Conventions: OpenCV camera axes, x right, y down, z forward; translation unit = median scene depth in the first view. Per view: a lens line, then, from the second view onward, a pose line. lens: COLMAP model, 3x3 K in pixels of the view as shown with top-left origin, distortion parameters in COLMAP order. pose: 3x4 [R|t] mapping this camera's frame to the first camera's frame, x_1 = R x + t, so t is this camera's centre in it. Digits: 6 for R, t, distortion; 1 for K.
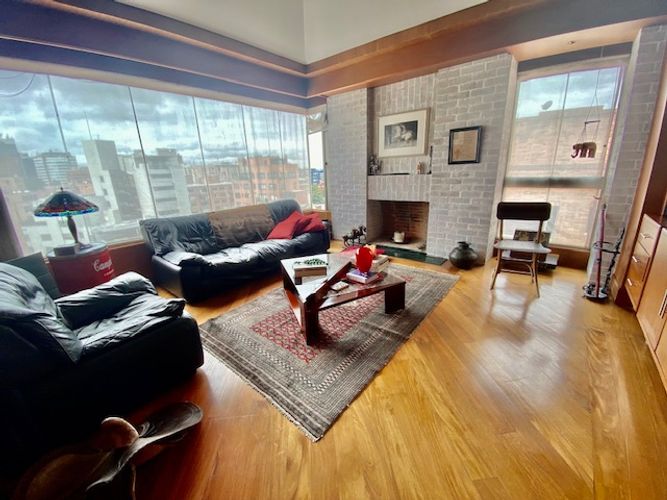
lens RADIAL K [[270.4, 0, 335.1], [0, 270.4, 251.3], [0, 0, 1]] dist [-0.015098, -0.006637]
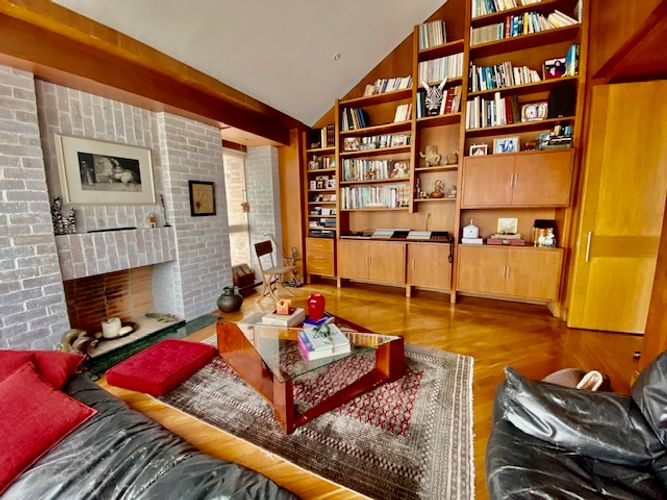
lens RADIAL K [[270.4, 0, 335.2], [0, 270.4, 250.3], [0, 0, 1]] dist [-0.015098, -0.006637]
pose [[-0.238132, -0.106907, 0.965331, -0.568519], [0.299590, 0.937370, 0.177715, -0.211701], [-0.923872, 0.331523, -0.191190, 0.704854]]
